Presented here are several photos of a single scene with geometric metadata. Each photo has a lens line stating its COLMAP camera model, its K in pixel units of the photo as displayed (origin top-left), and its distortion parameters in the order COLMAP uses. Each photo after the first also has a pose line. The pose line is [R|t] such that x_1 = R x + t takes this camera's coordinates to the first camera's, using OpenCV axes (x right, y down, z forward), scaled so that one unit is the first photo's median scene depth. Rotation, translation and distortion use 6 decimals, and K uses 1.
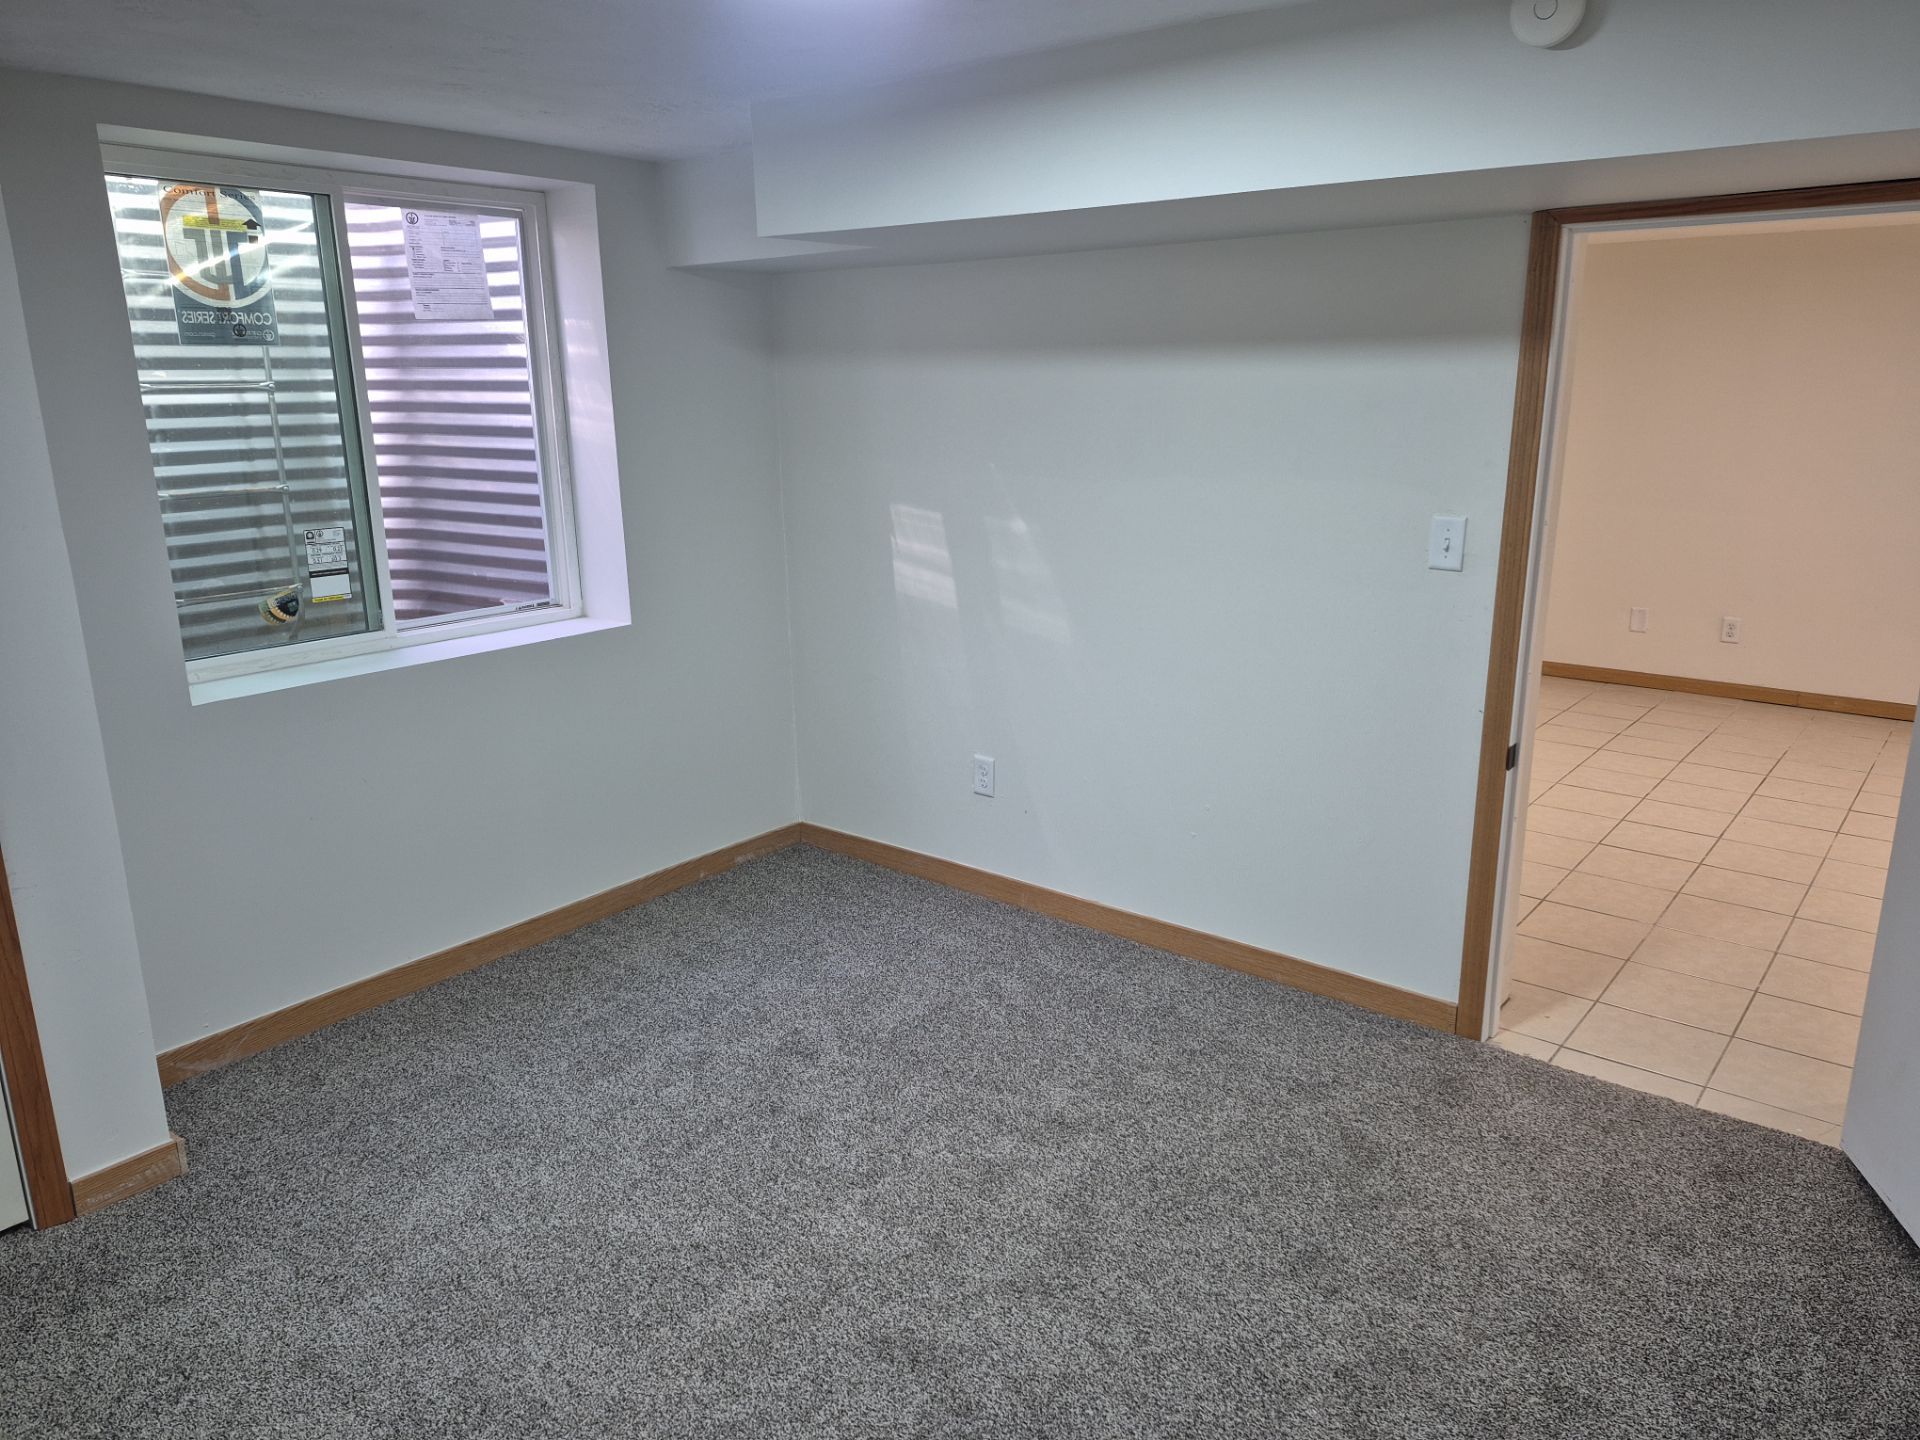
lens RADIAL K [[1316.2, 0, 972.0], [0, 1316.2, 709.4], [0, 0, 1]] dist [0.002287, -0.015354]
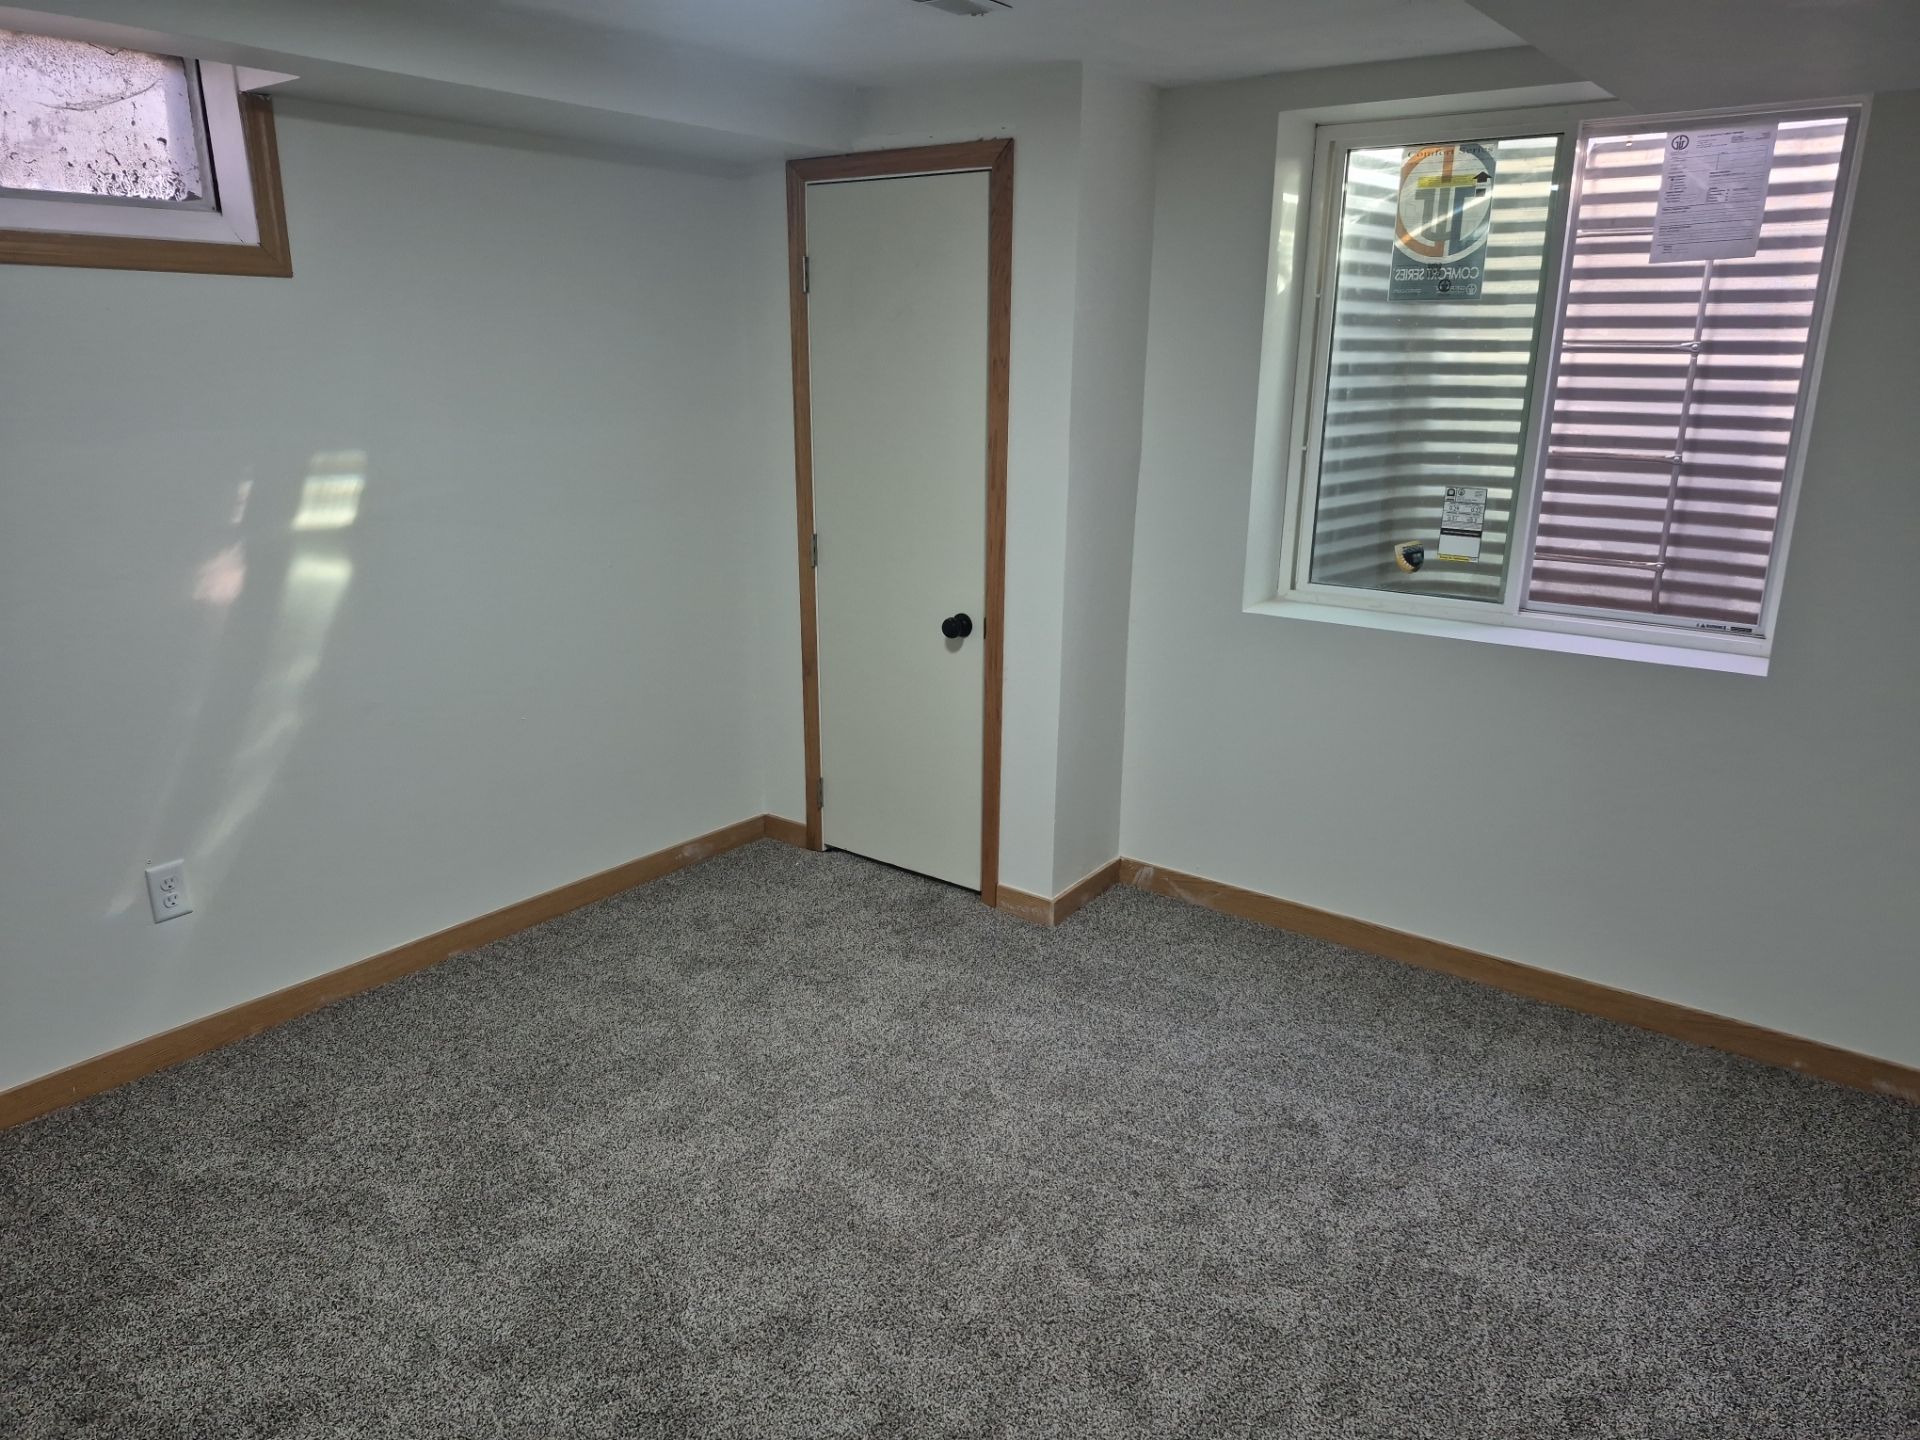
lens RADIAL K [[1316.2, 0, 969.8], [0, 1316.2, 738.1], [0, 0, 1]] dist [0.002287, -0.015354]
pose [[0.005235, 0.288572, -0.957444, 0.536541], [-0.255969, 0.925945, 0.277679, -0.151528], [0.966671, 0.243622, 0.078712, 0.647886]]
